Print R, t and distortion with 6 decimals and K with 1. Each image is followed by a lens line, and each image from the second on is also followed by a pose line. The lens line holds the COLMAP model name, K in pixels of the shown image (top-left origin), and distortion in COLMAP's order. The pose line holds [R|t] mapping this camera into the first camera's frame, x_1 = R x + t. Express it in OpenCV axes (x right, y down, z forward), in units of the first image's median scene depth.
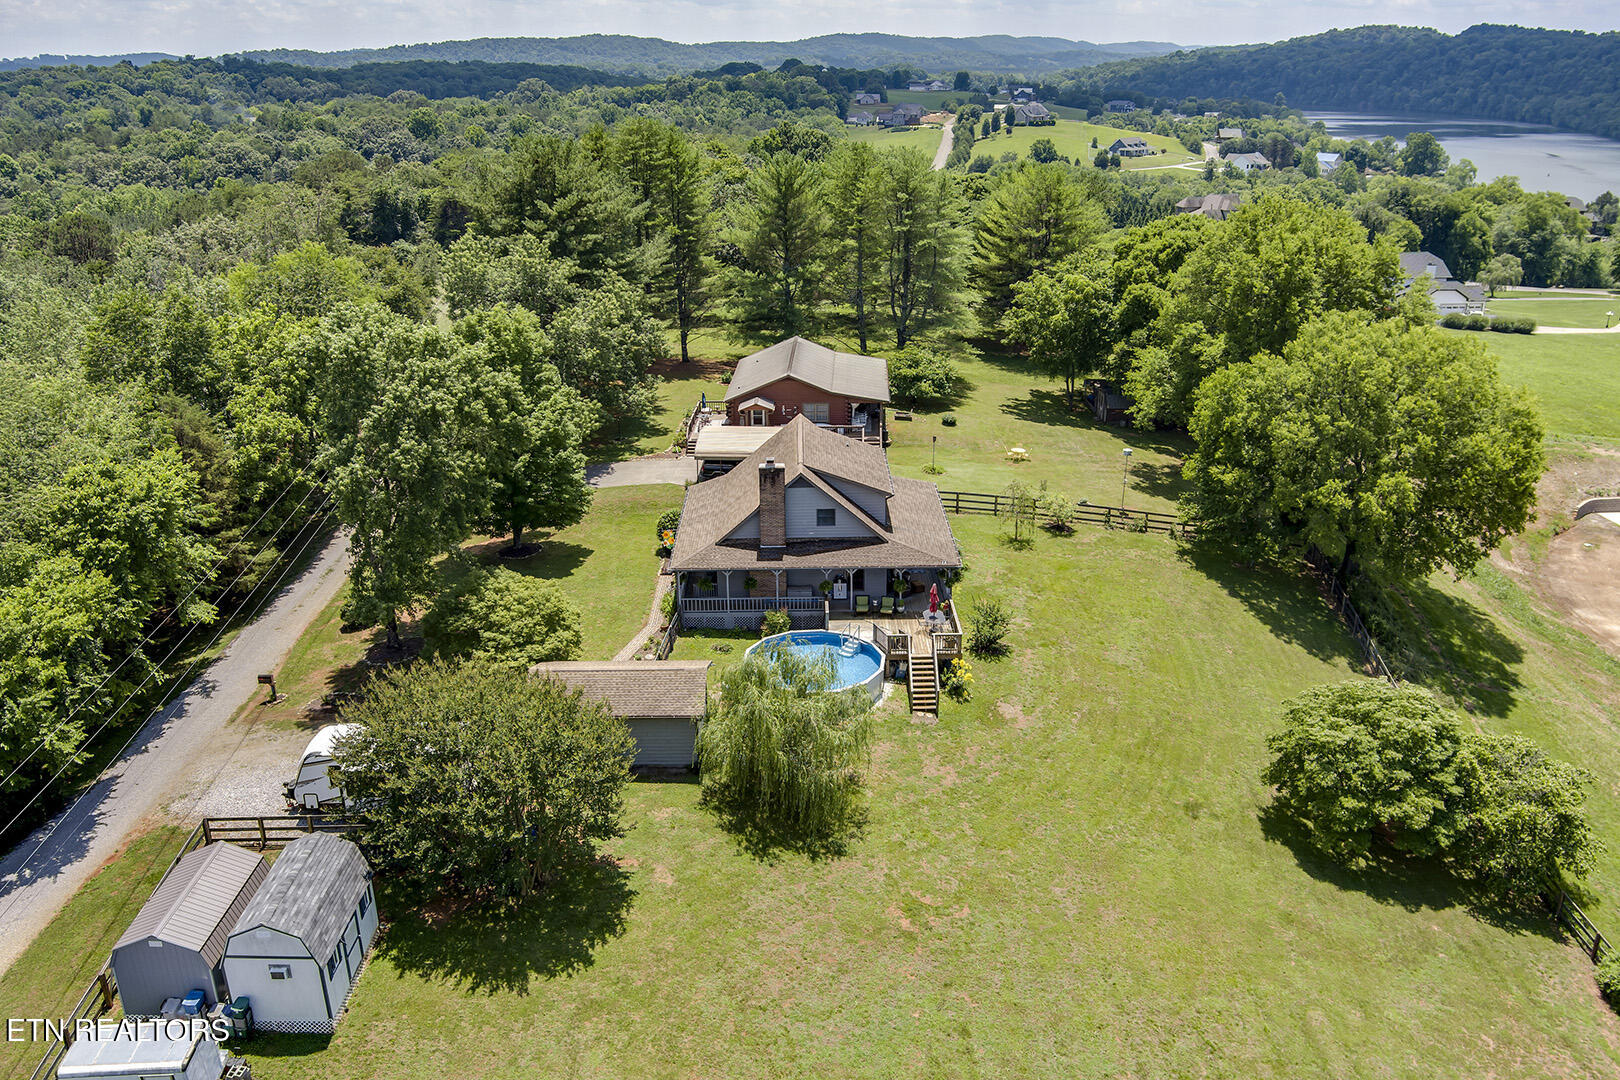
lens RADIAL K [[1313.9, 0, 803.9], [0, 1313.9, 547.9], [0, 0, 1]] dist [-0.082192, 0.039798]
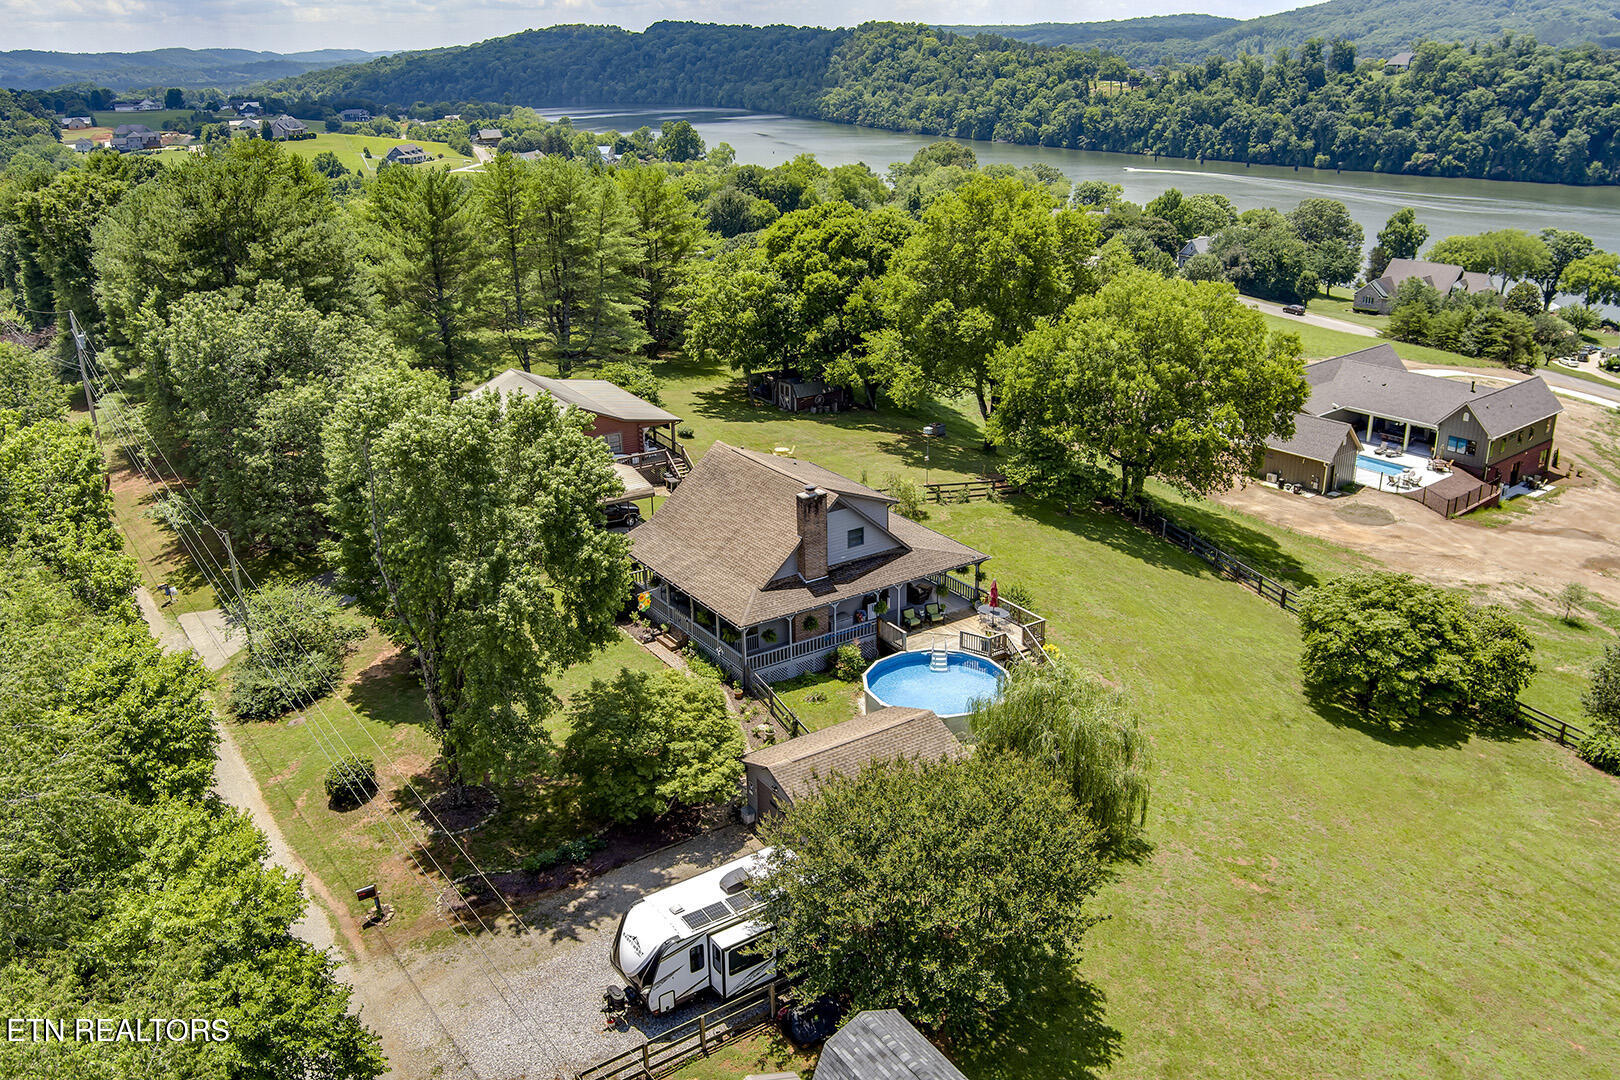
lens RADIAL K [[1313.9, 0, 803.9], [0, 1313.9, 547.9], [0, 0, 1]] dist [-0.082192, 0.039798]
pose [[0.840006, -0.202702, 0.503291, -0.457578], [0.204509, 0.977464, 0.052346, -0.067939], [-0.502560, 0.058957, 0.862530, 0.186276]]
